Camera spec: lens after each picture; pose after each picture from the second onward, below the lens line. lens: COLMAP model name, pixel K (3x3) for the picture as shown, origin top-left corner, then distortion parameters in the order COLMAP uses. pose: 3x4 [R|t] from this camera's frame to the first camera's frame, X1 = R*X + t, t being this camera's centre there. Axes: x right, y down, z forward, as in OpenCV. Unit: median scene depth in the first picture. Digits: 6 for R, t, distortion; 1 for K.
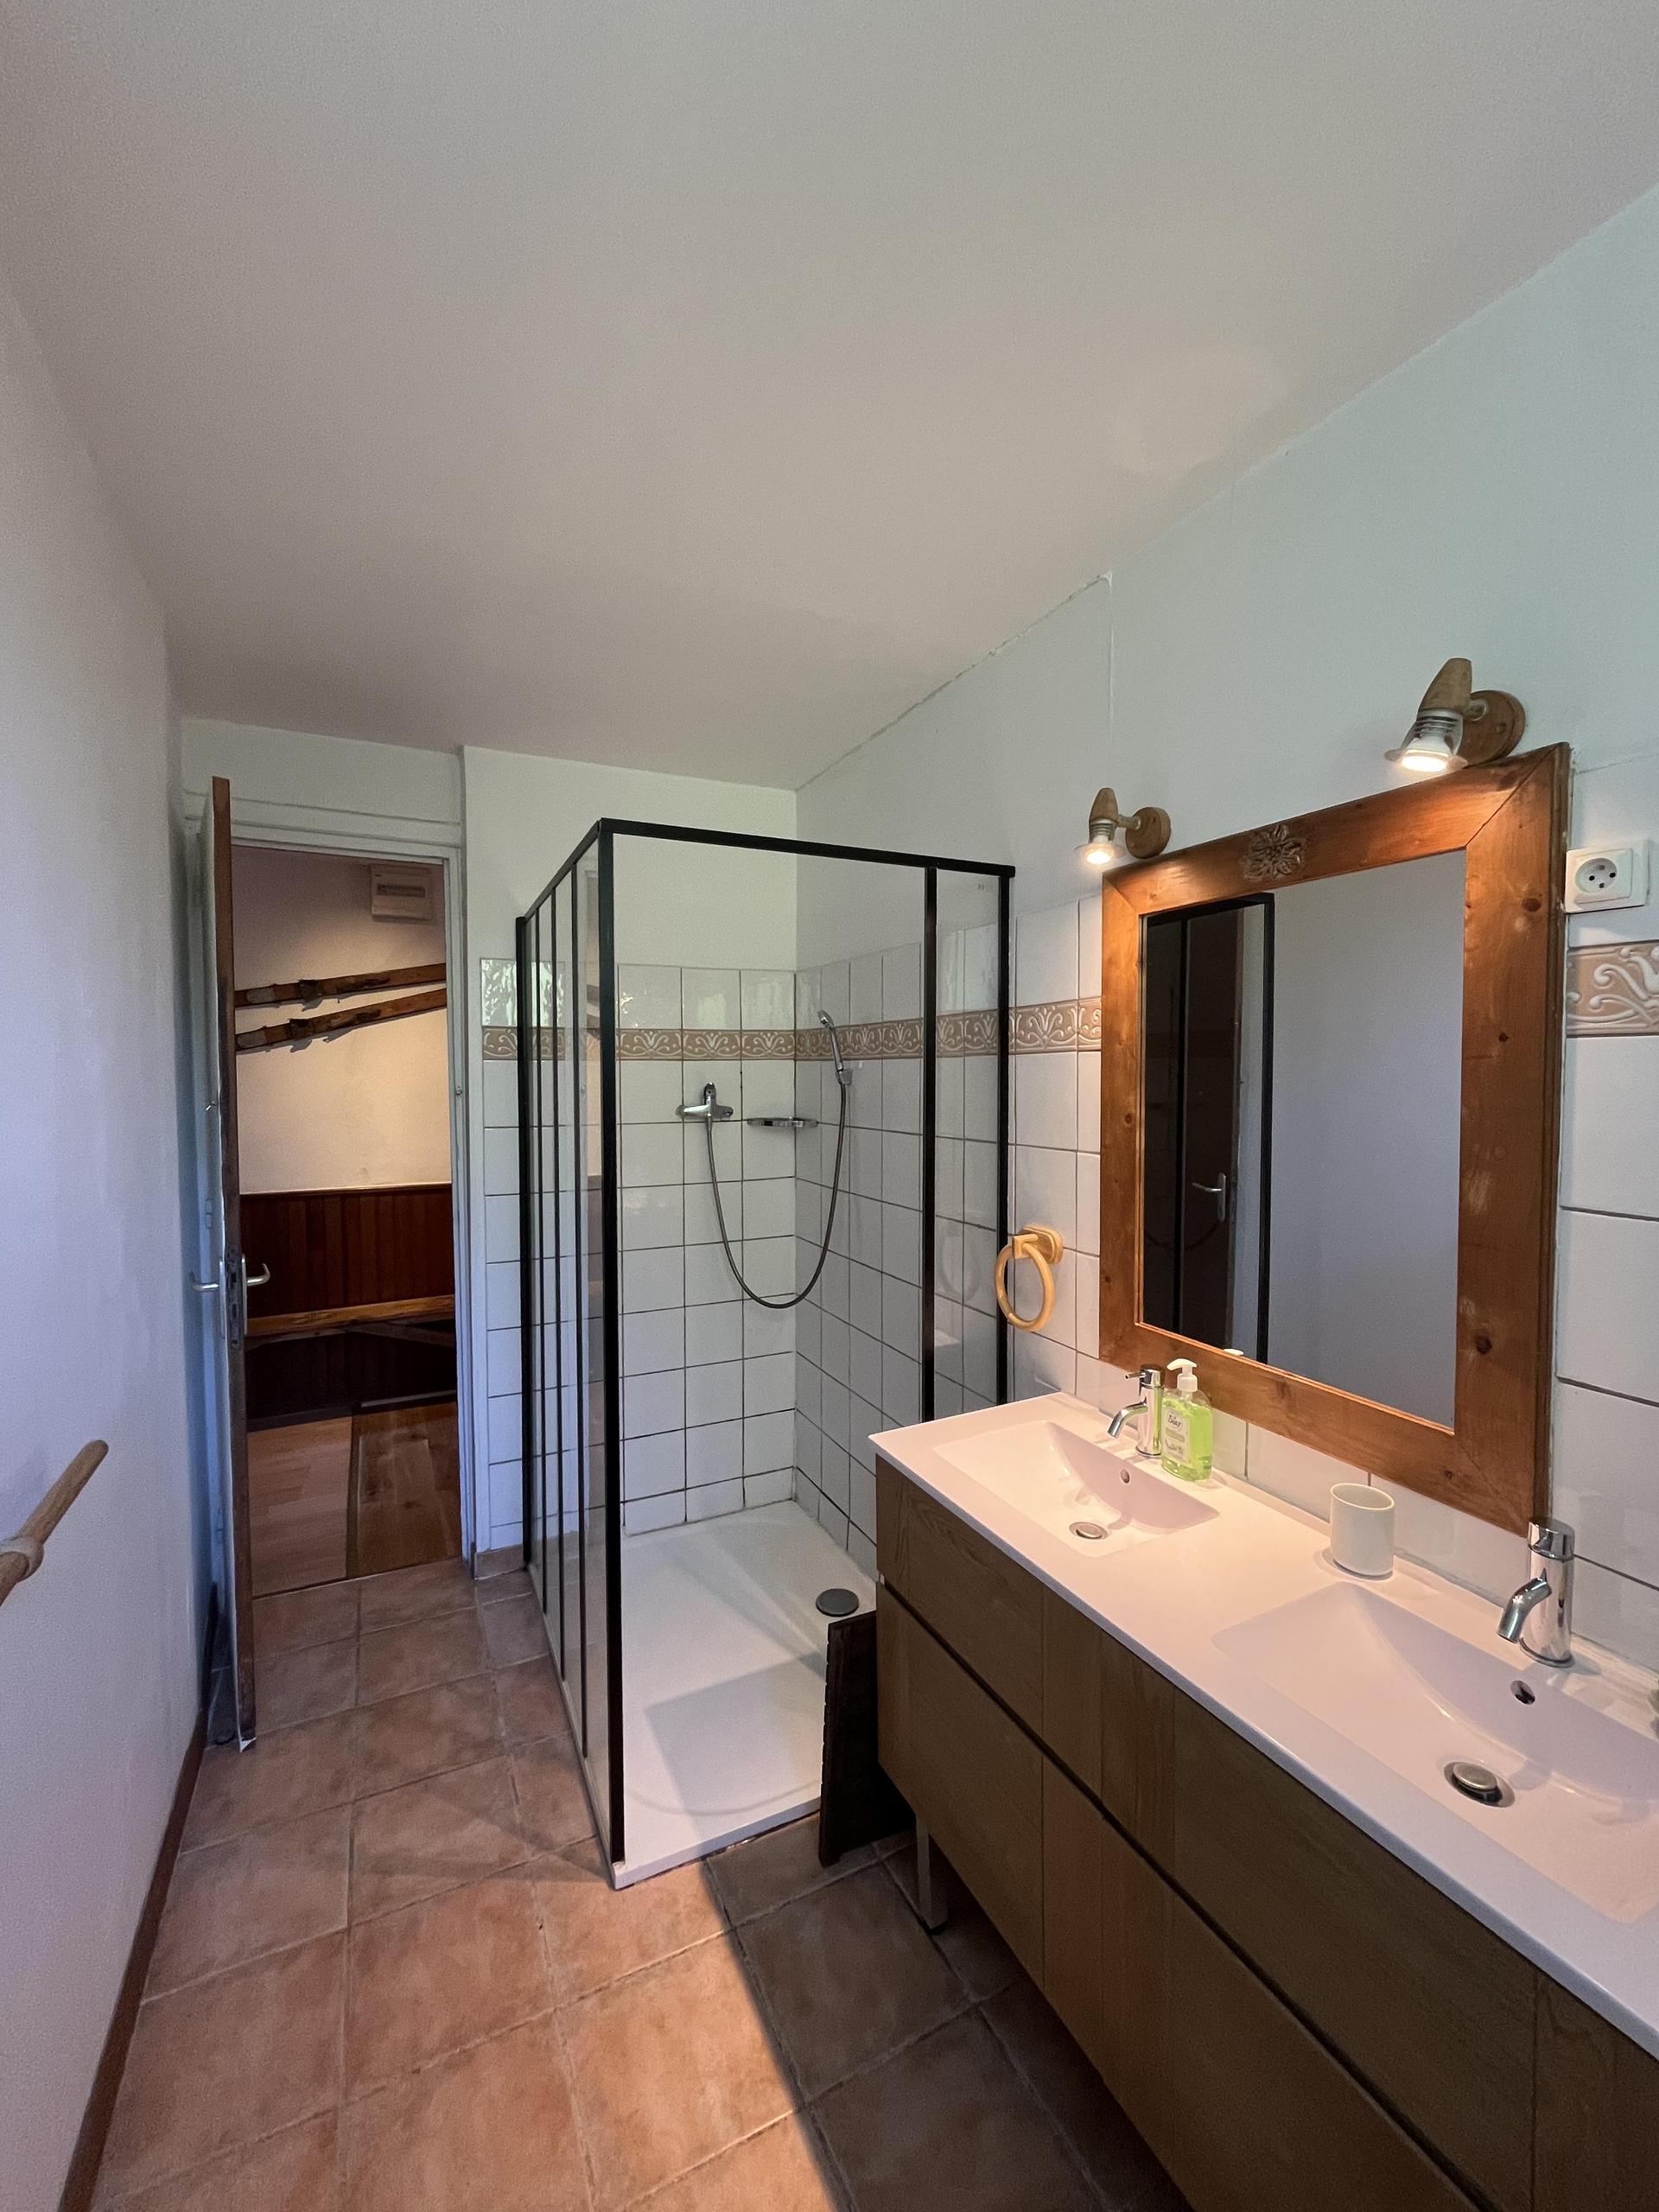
lens RADIAL K [[891.0, 0, 829.5], [0, 891.0, 1106.0], [0, 0, 1]] dist [0.000489, -0.000124]
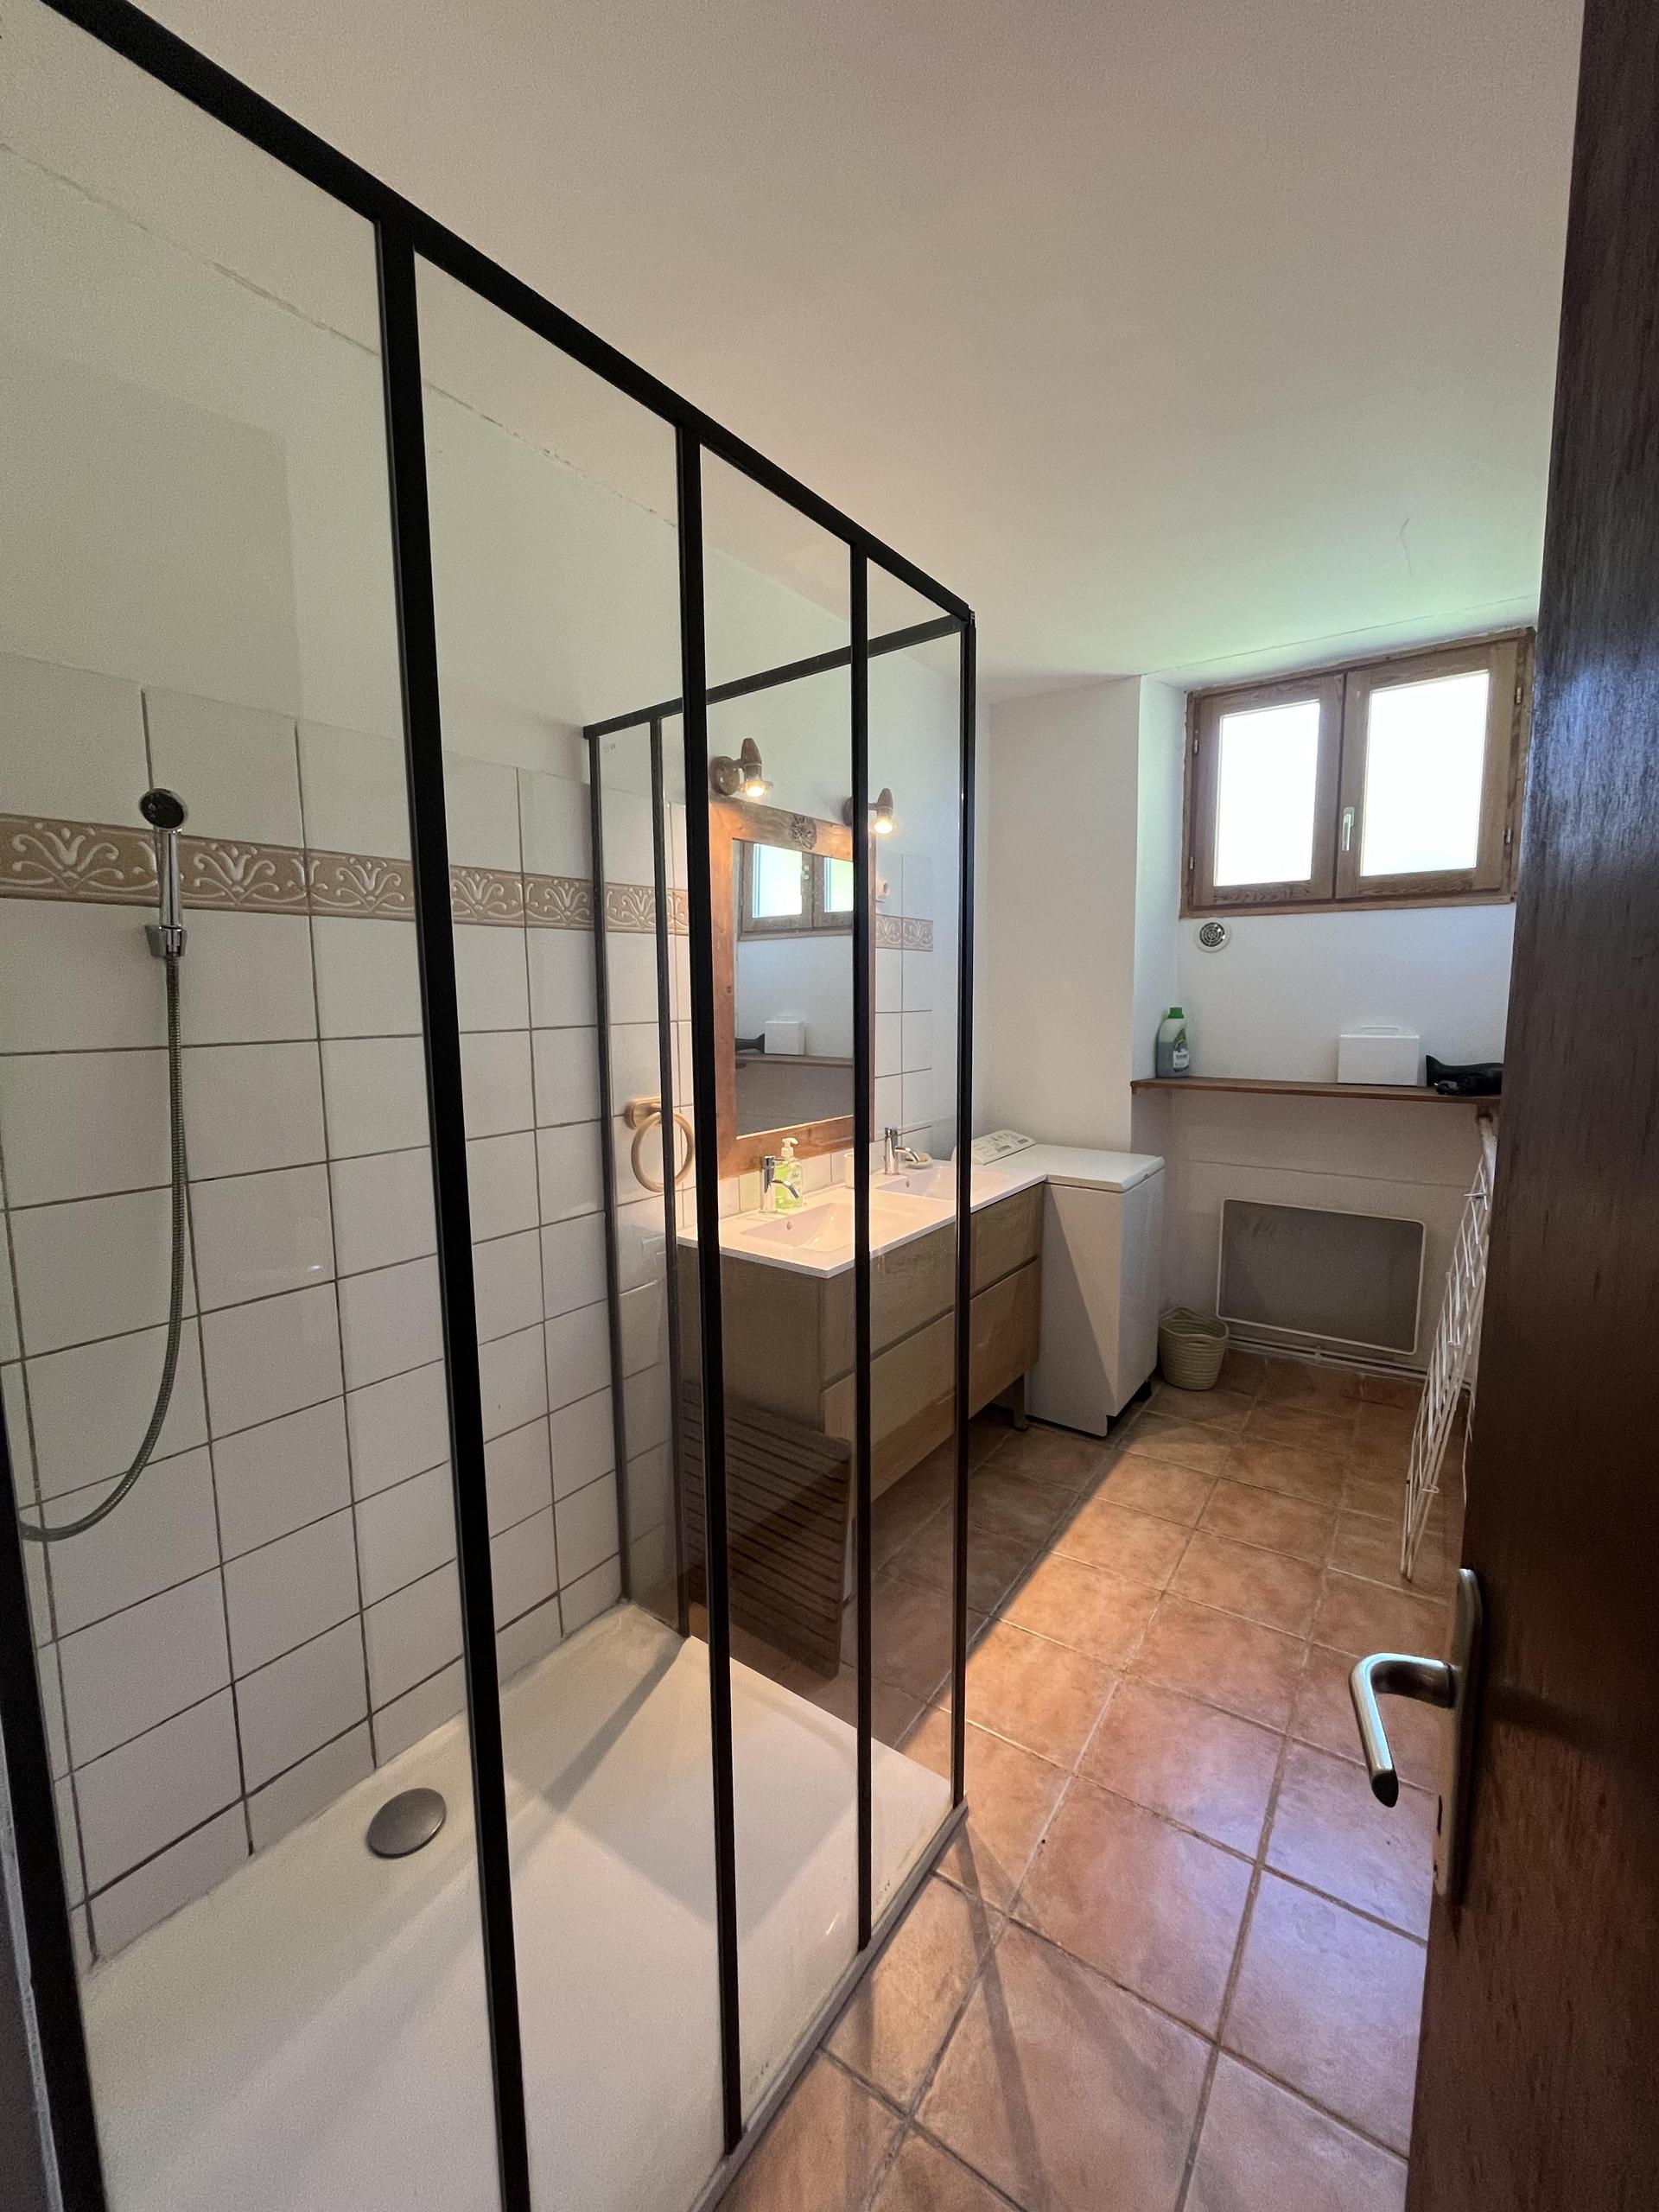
lens RADIAL K [[870.0, 0, 820.5], [0, 870.0, 1072.5], [0, 0, 1]] dist [0.001275, 0.000282]
pose [[-0.450987, -0.110573, 0.885655, -0.736347], [0.013100, 0.991369, 0.130442, -0.027095], [-0.892434, 0.070430, -0.445646, 1.211086]]
